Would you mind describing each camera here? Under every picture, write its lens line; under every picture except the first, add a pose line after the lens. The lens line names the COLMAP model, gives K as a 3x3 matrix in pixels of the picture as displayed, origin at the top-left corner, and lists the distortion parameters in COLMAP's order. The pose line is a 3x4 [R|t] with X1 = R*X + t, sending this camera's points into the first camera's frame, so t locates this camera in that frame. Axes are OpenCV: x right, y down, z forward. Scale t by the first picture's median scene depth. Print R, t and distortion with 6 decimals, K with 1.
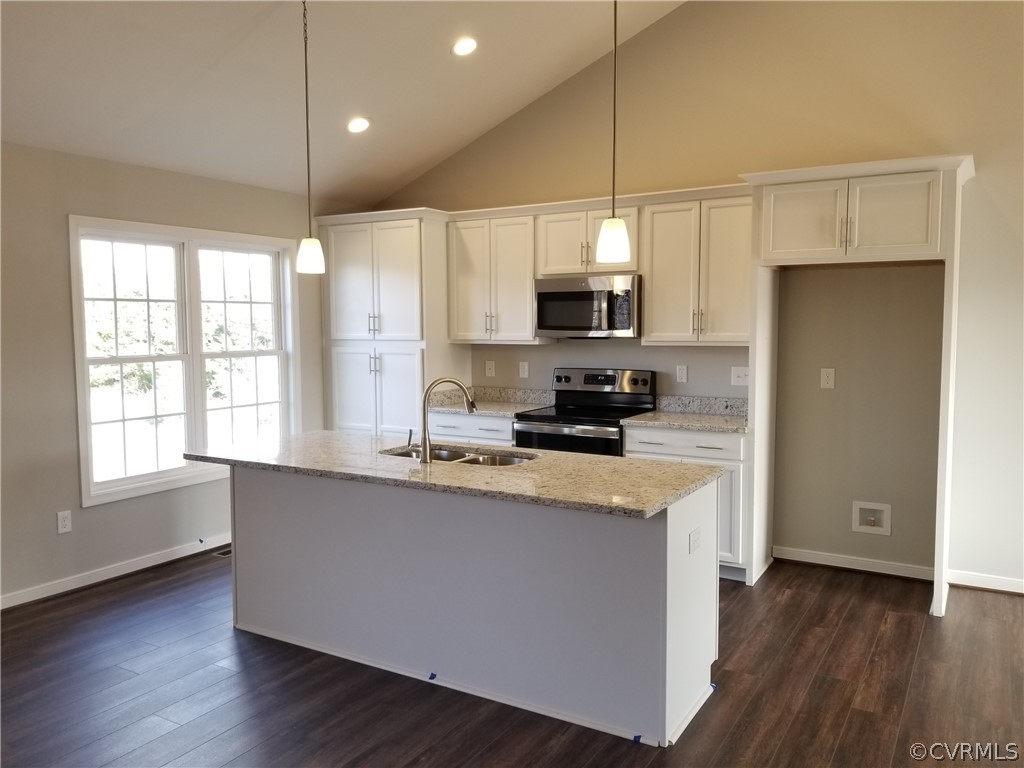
lens RADIAL K [[799.2, 0, 502.2], [0, 799.2, 381.6], [0, 0, 1]] dist [0.090616, -0.144953]
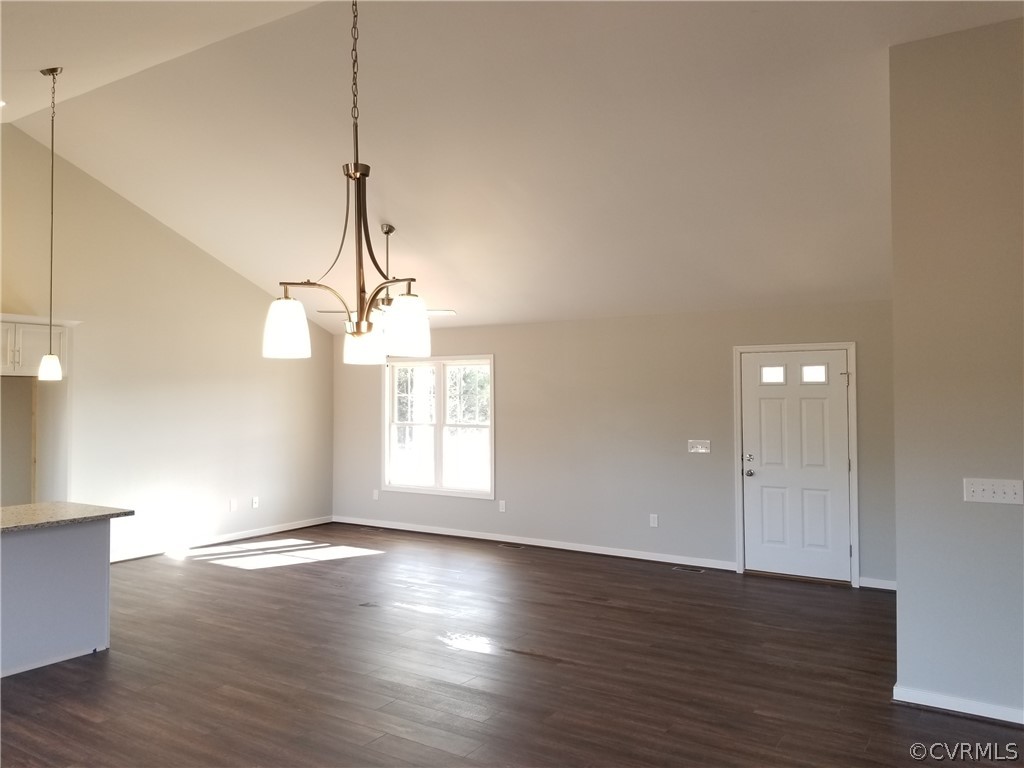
lens RADIAL K [[797.3, 0, 499.3], [0, 797.3, 376.4], [0, 0, 1]] dist [0.091262, -0.144602]
pose [[0.046941, 0.029694, 0.998456, -0.897320], [0.074163, 0.996696, -0.033128, -0.019853], [-0.996141, 0.075604, 0.044584, -0.006285]]
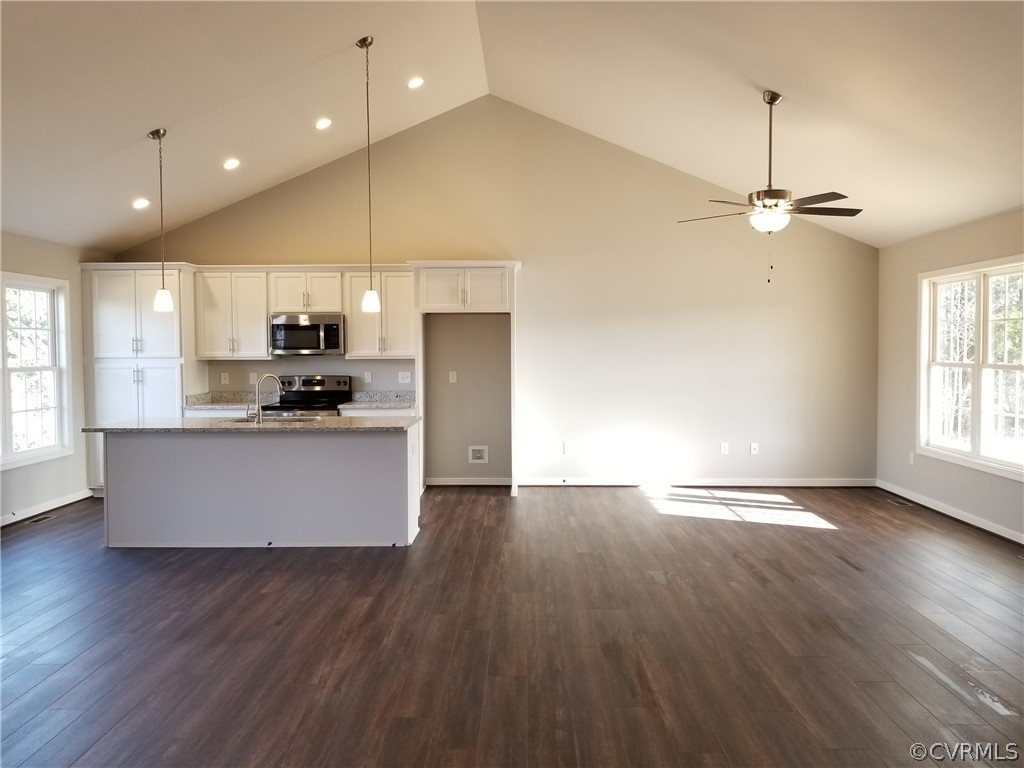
lens RADIAL K [[797.3, 0, 499.3], [0, 797.3, 376.4], [0, 0, 1]] dist [0.091262, -0.144602]
pose [[0.873785, -0.017318, 0.486004, -0.328039], [0.037537, 0.998786, -0.031897, 0.050486], [-0.484862, 0.046114, 0.873374, -0.521754]]
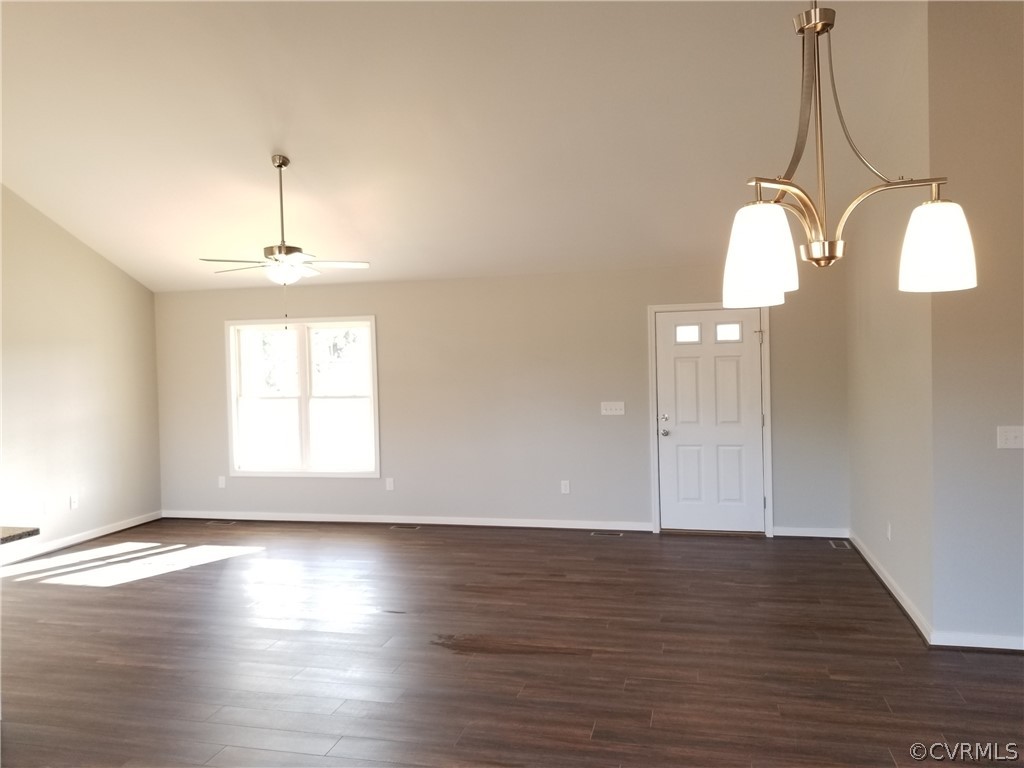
lens RADIAL K [[799.2, 0, 502.2], [0, 799.2, 381.6], [0, 0, 1]] dist [0.090616, -0.144953]
pose [[-0.286596, -0.013501, 0.957957, -0.721081], [0.095206, 0.994550, 0.042500, -0.041661], [-0.953309, 0.103384, -0.283748, 0.299646]]
